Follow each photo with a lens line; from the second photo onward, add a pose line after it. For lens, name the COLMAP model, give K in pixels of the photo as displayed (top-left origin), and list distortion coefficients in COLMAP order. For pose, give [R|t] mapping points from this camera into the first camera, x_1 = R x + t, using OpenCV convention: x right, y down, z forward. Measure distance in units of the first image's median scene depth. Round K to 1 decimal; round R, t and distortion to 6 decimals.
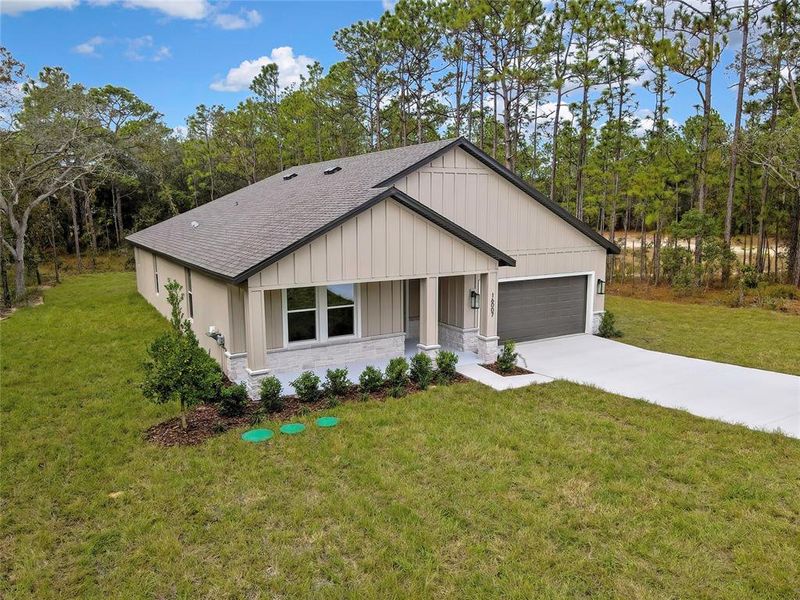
lens RADIAL K [[573.7, 0, 400.0], [0, 573.7, 300.0], [0, 0, 1]] dist [0.011331, 0.002060]
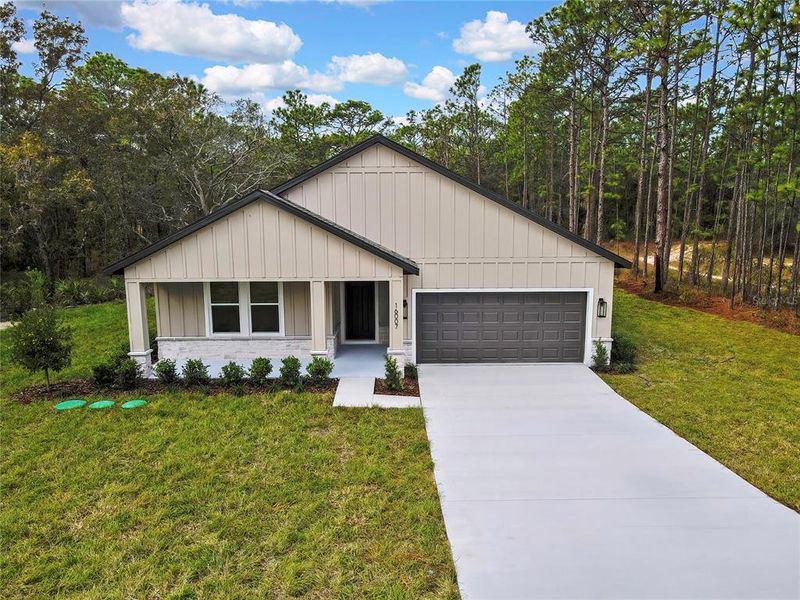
lens RADIAL K [[573.7, 0, 400.0], [0, 573.7, 300.0], [0, 0, 1]] dist [0.011331, 0.002060]
pose [[0.869849, 0.079454, -0.486877, 0.625660], [-0.077830, 0.996687, 0.023599, -0.040229], [0.487140, 0.017366, 0.873151, 0.209214]]
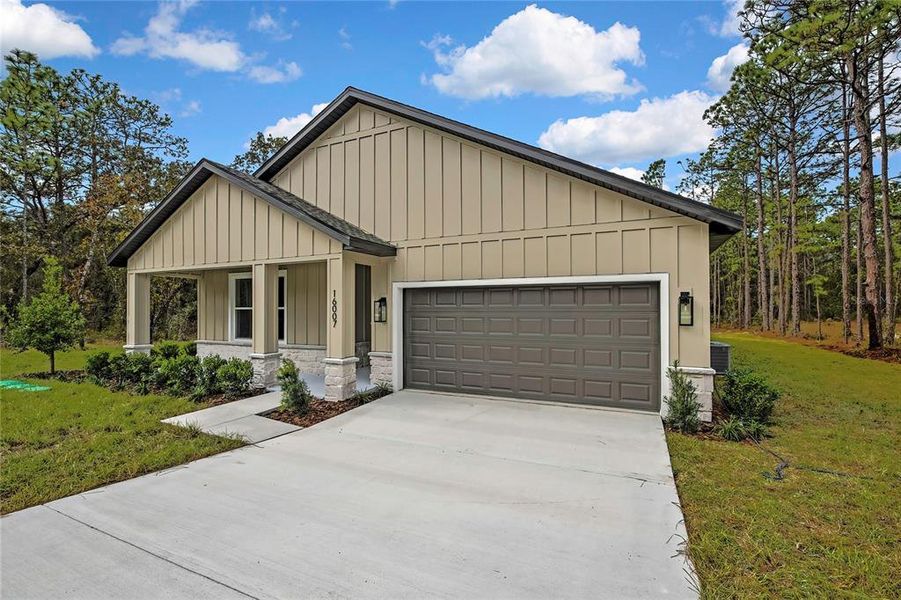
lens RADIAL K [[398.4, 0, 448.8], [0, 398.4, 301.8], [0, 0, 1]] dist [-0.009574, 0.000043]
pose [[0.584329, 0.000142, -0.811517, 0.617014], [-0.127726, 0.987552, -0.091796, 0.026525], [0.801402, 0.157291, 0.577074, 0.869833]]
